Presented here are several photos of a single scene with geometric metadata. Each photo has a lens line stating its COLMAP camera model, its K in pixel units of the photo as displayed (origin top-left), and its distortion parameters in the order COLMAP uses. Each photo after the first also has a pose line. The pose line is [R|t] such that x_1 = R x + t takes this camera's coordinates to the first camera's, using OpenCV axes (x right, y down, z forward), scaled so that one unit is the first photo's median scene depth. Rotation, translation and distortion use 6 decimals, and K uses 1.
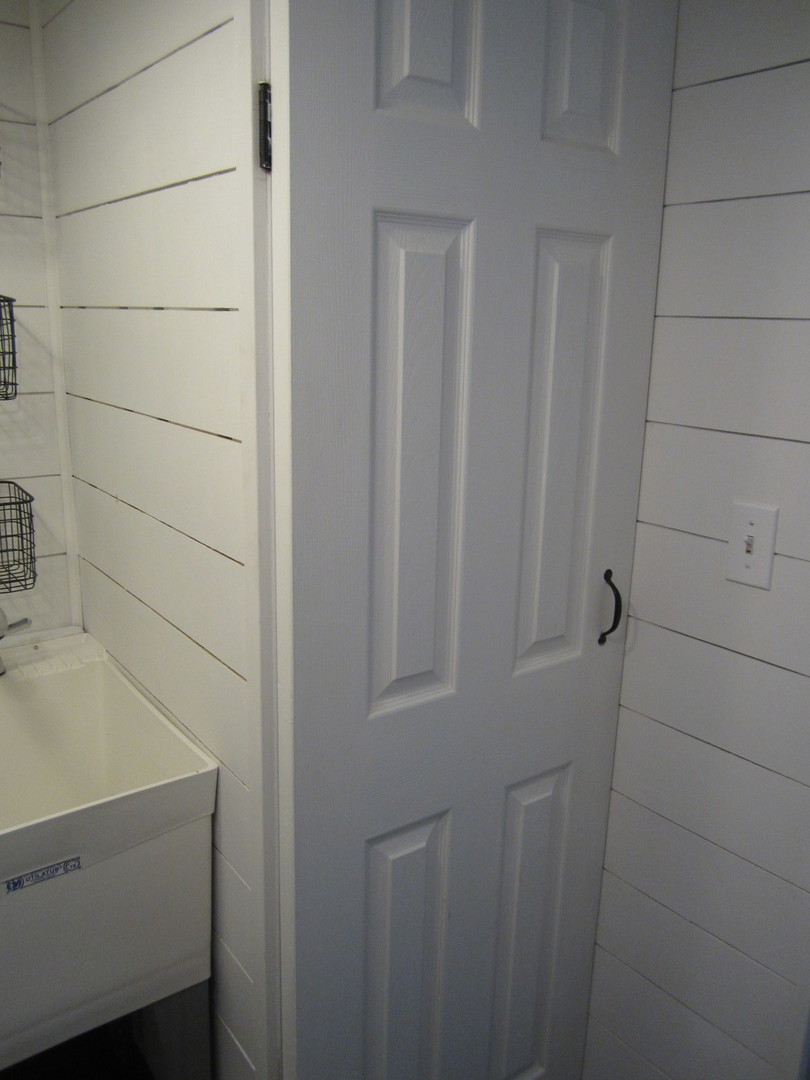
lens RADIAL K [[892.2, 0, 408.9], [0, 892.2, 541.9], [0, 0, 1]] dist [-0.050116, 0.025820]
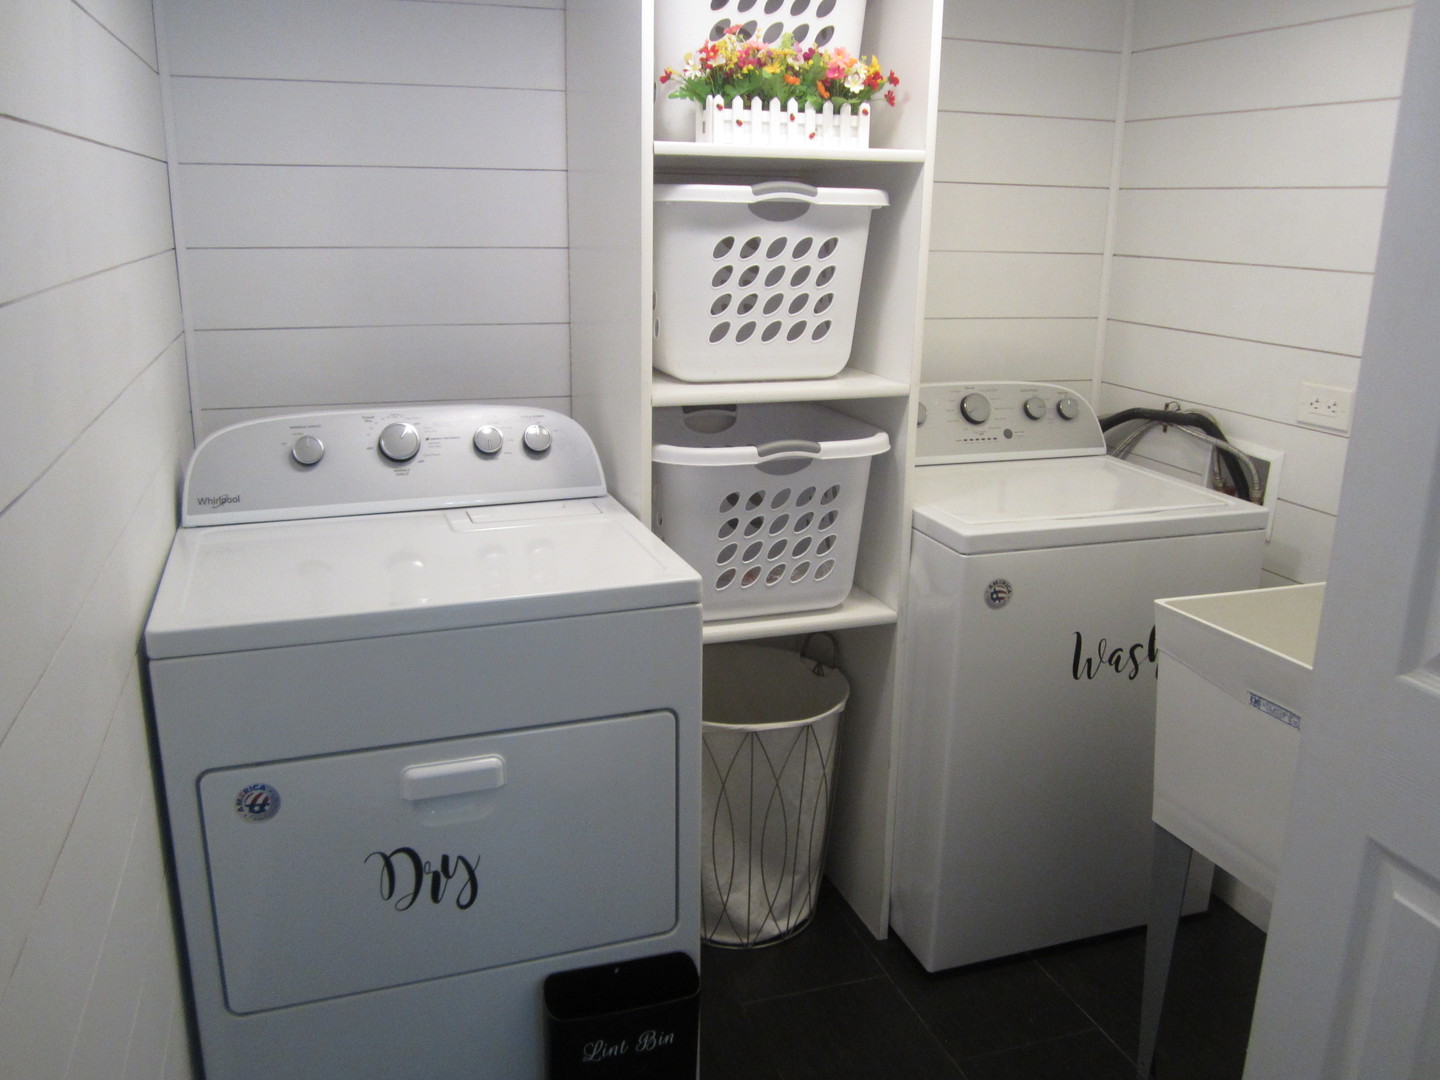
lens RADIAL K [[1158.7, 0, 750.9], [0, 1158.7, 529.2], [0, 0, 1]] dist [-0.060108, 0.058520]
pose [[-0.291428, 0.222385, -0.930384, 0.755861], [-0.261867, 0.916903, 0.301188, -0.054004], [0.920052, 0.331411, -0.208976, 0.481758]]
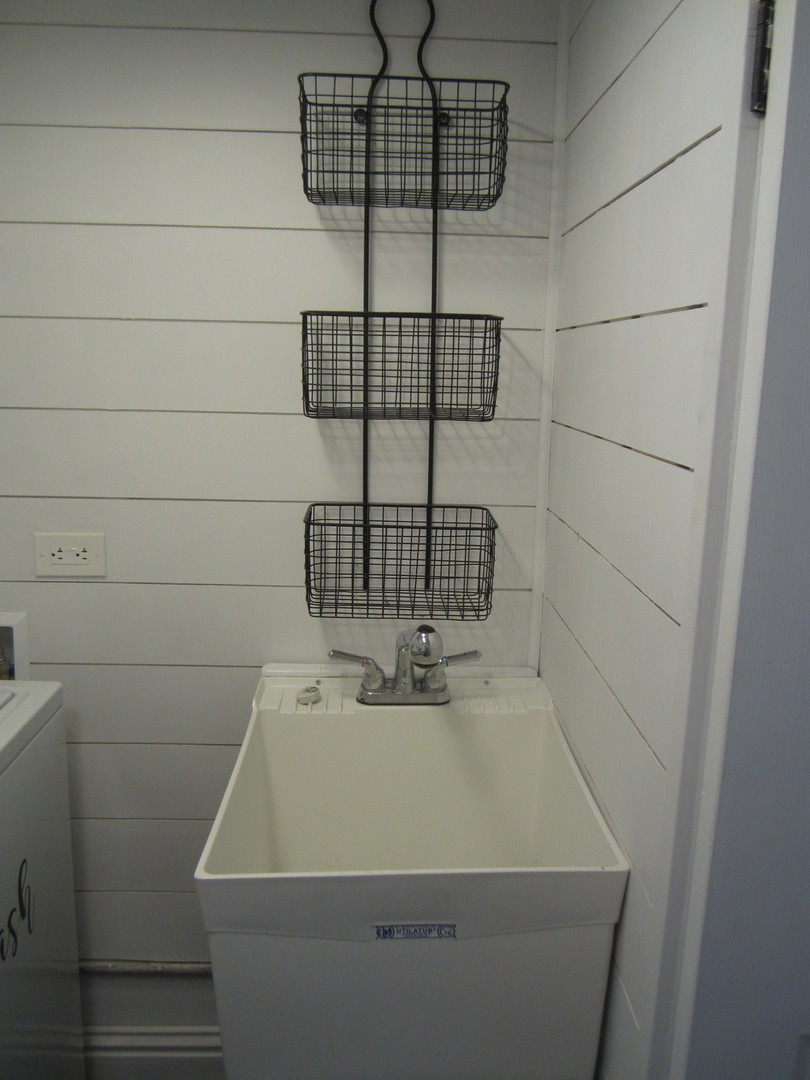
lens RADIAL K [[892.2, 0, 408.9], [0, 892.2, 541.9], [0, 0, 1]] dist [-0.050116, 0.025820]
pose [[0.823199, 0.108505, -0.557289, 0.032065], [-0.144646, 0.989259, -0.021054, 0.001354], [0.549019, 0.097941, 0.830052, 0.153320]]
